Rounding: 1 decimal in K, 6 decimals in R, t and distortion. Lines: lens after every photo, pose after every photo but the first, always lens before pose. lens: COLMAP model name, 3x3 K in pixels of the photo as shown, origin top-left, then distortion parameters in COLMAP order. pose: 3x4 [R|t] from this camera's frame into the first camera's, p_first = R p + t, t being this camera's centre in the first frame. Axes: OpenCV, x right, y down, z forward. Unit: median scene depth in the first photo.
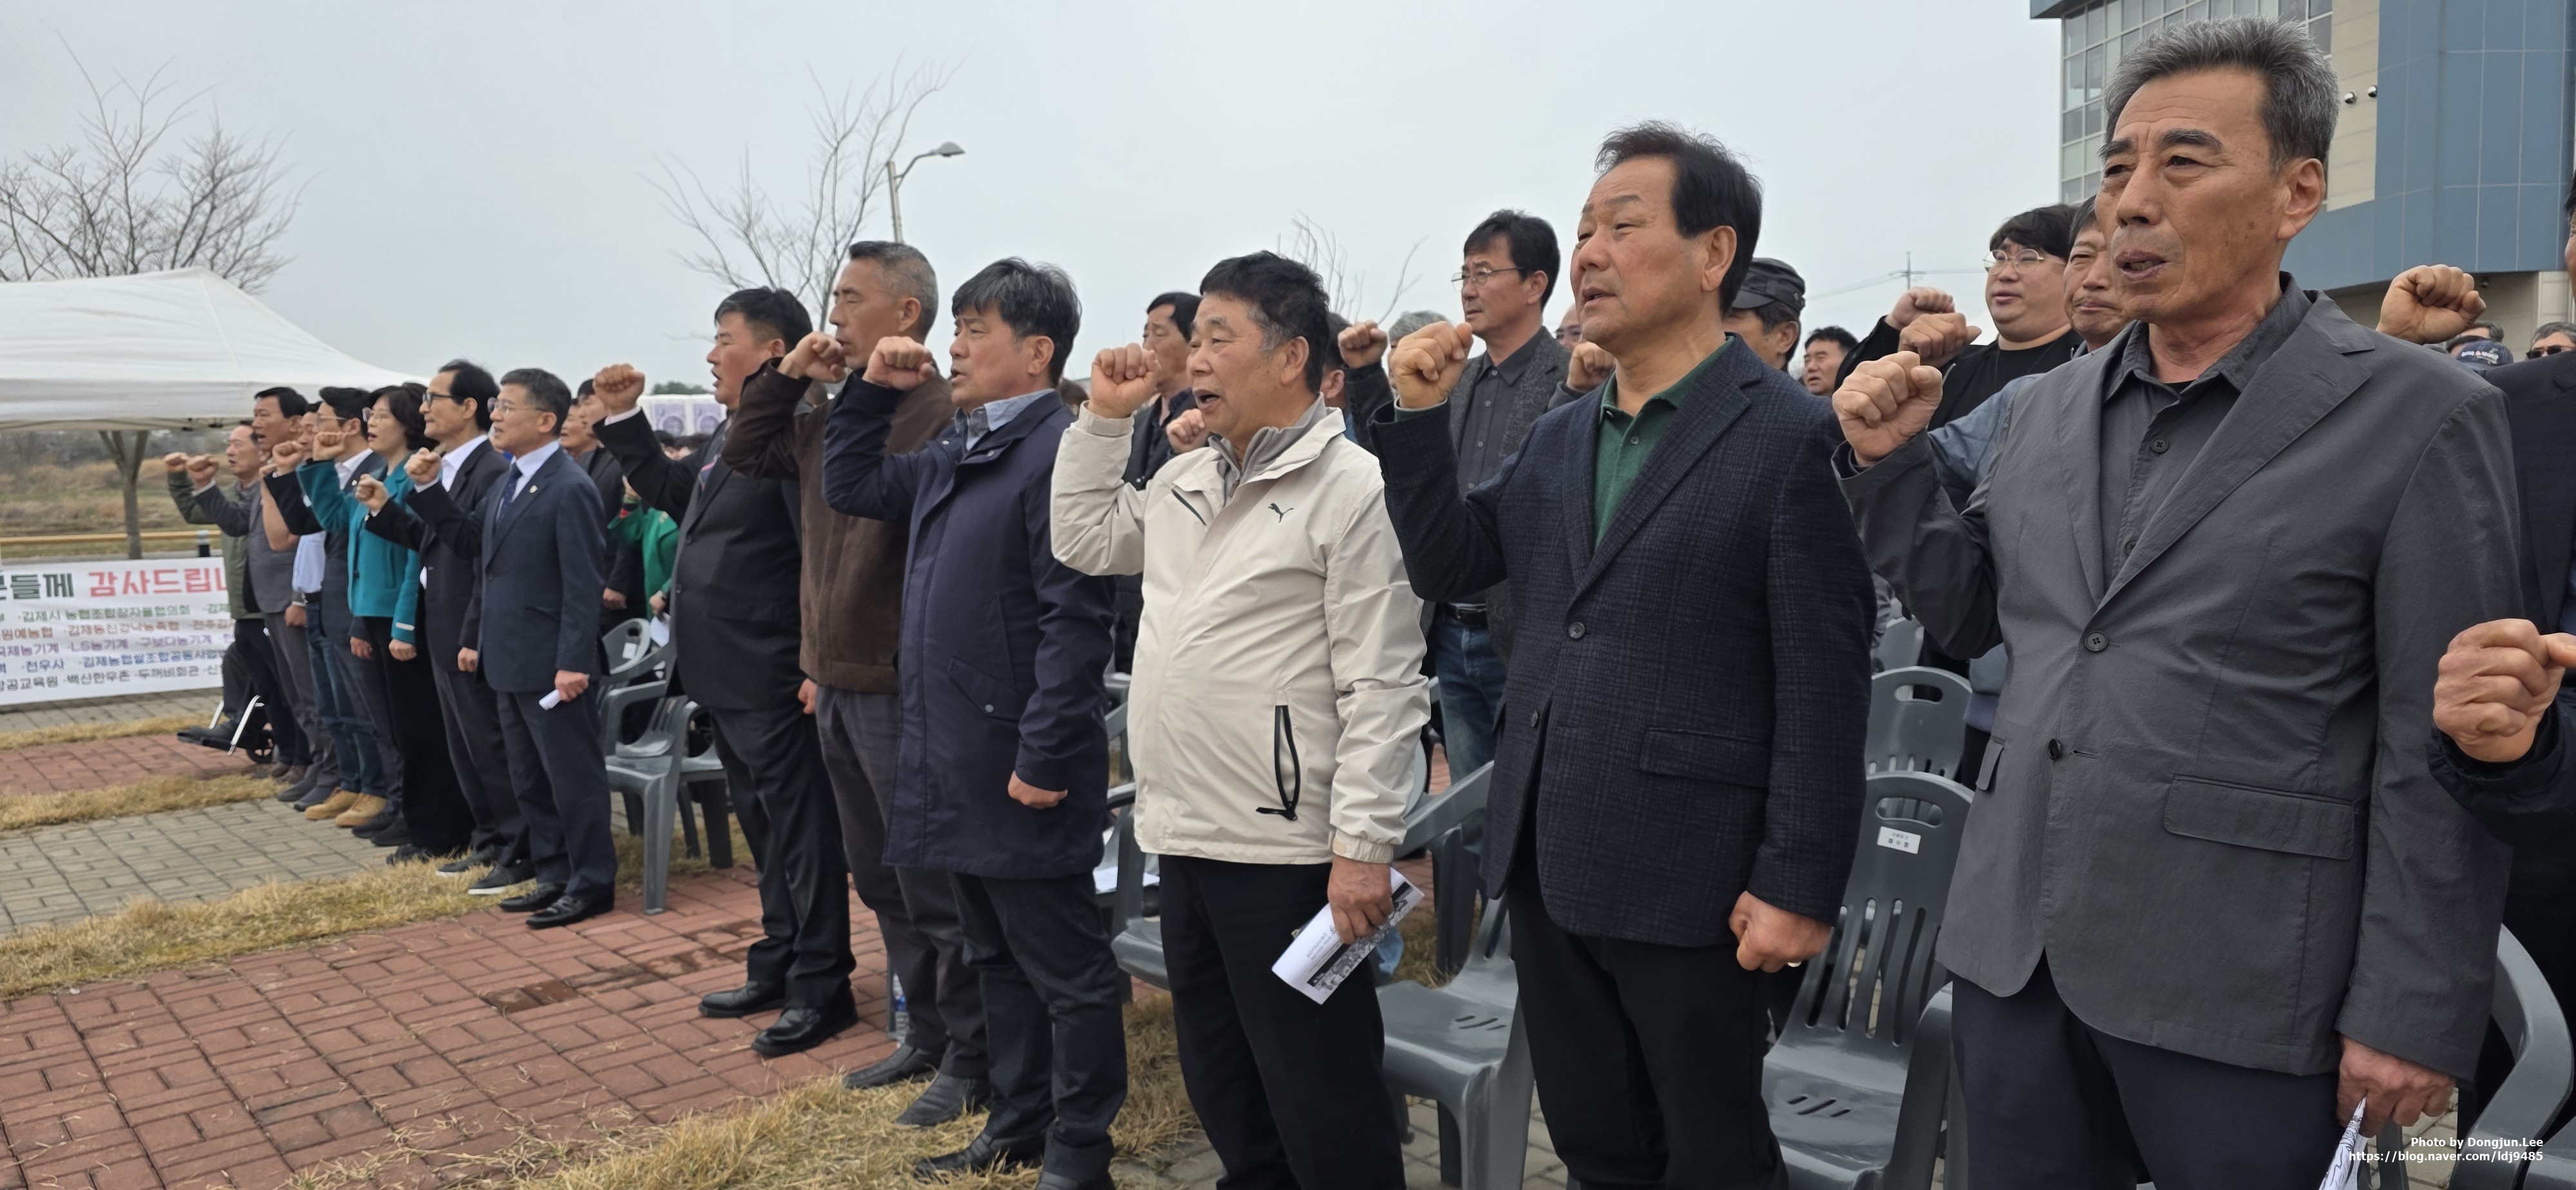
lens RADIAL K [[1710.9, 0, 1303.0], [0, 1710.9, 605.5], [0, 0, 1]] dist [0.094899, -0.095927]
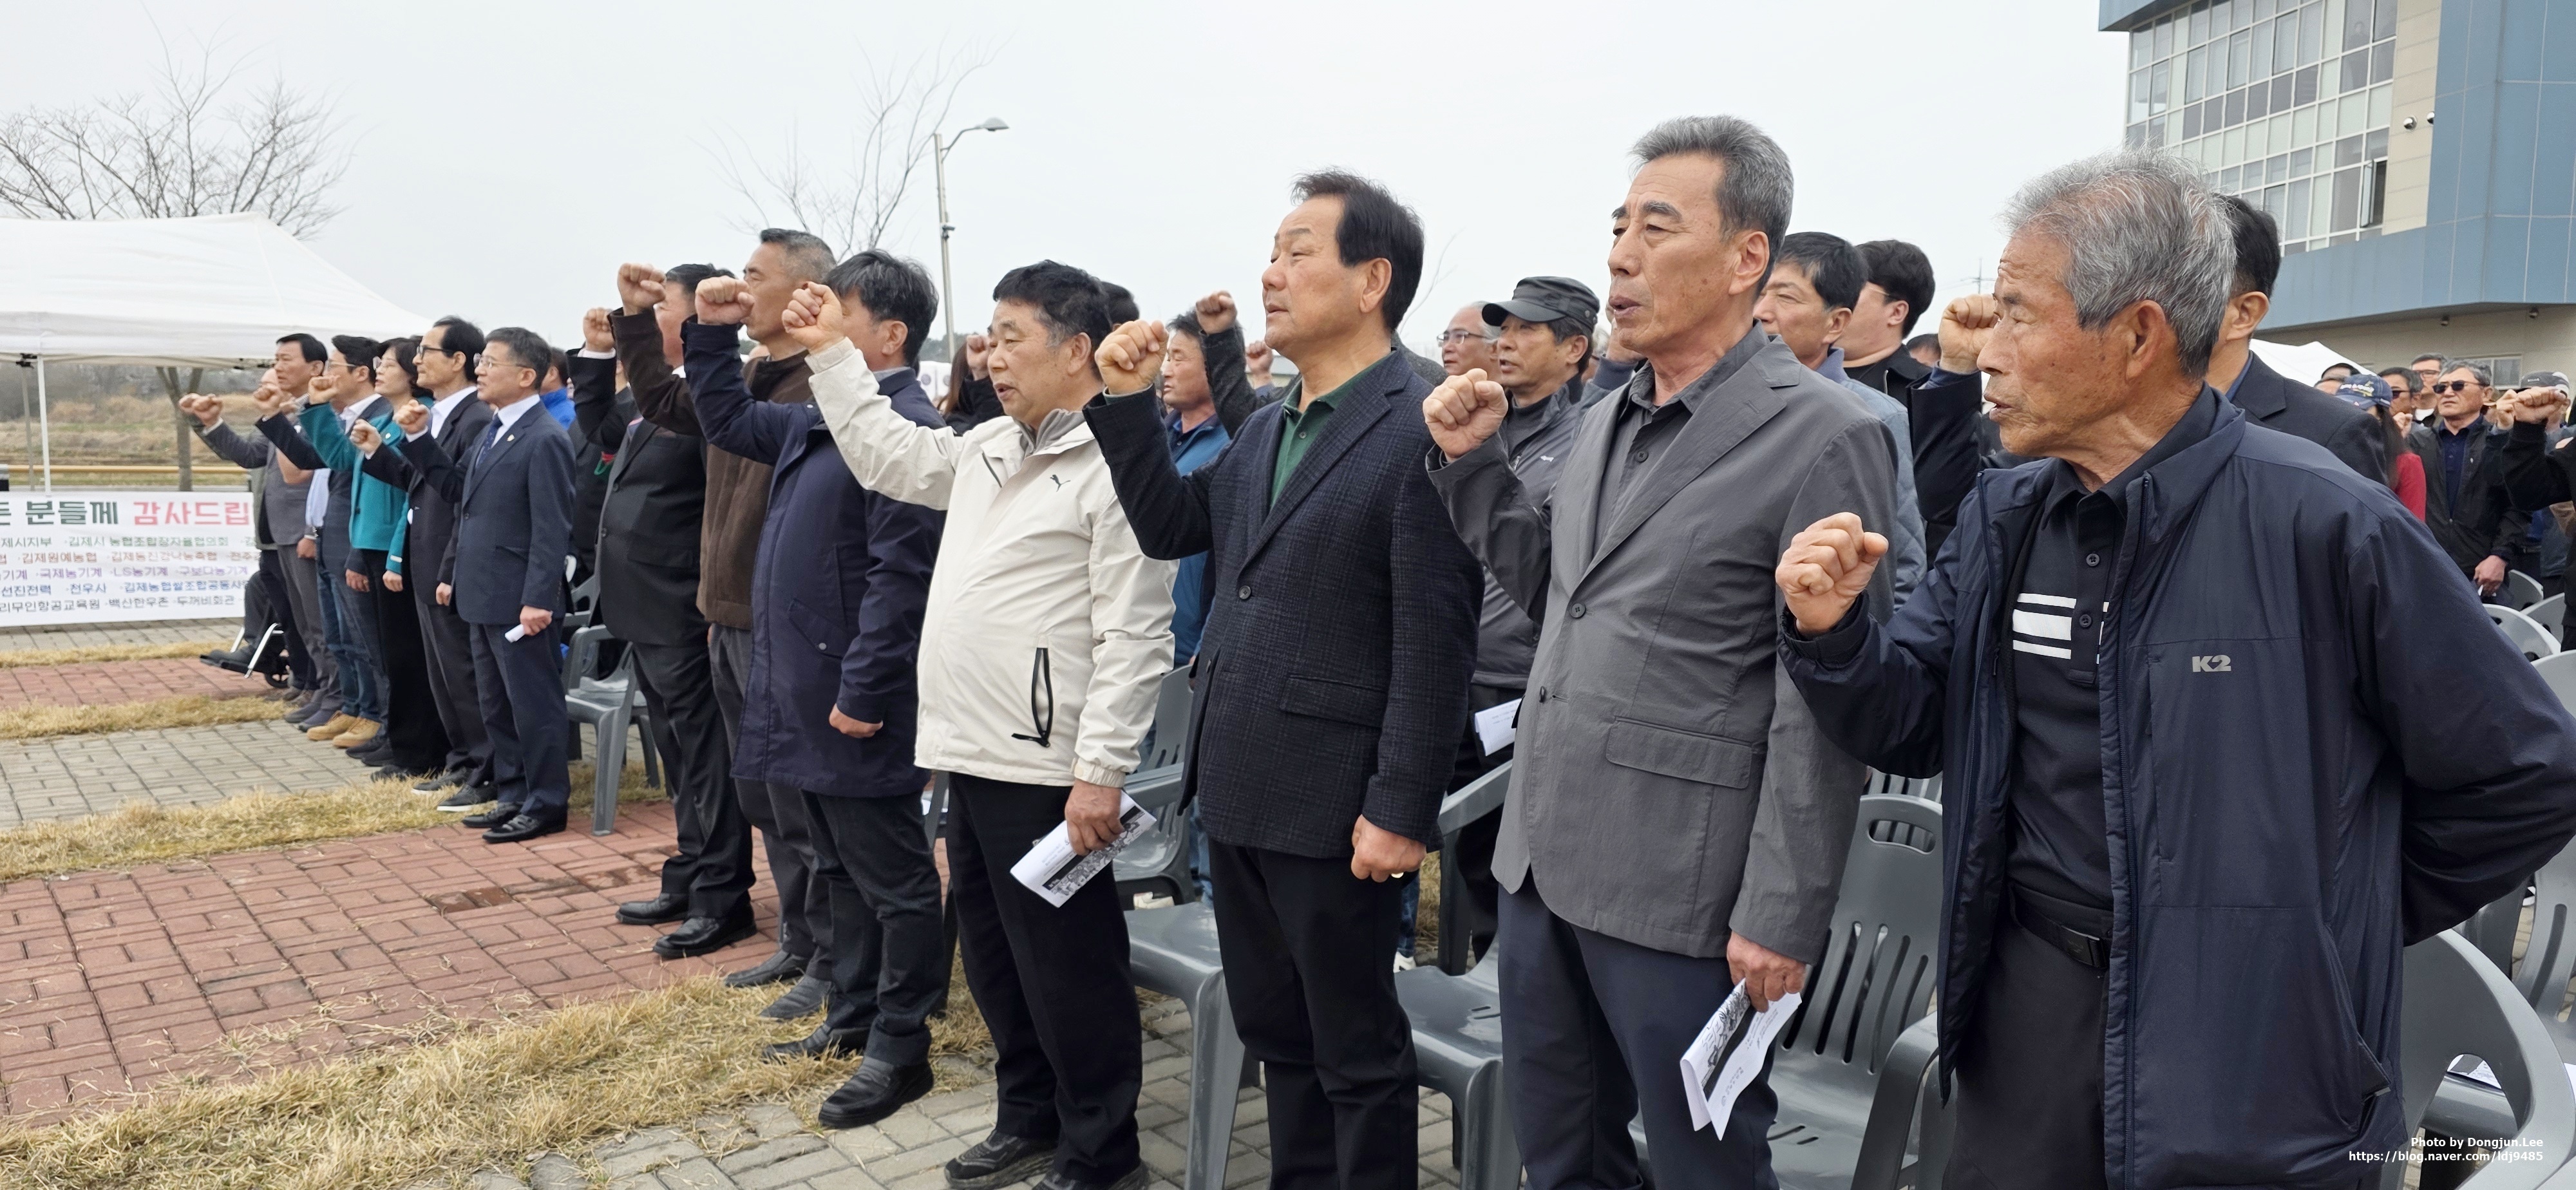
lens RADIAL K [[1687.5, 0, 1288.0], [0, 1687.5, 595.0], [0, 0, 1]] dist [0.105049, -0.103328]
pose [[0.998808, 0.042369, -0.024256, 0.104981], [-0.042223, 0.999087, 0.006512, 0.004041], [0.024510, -0.005480, 0.999685, -0.084328]]
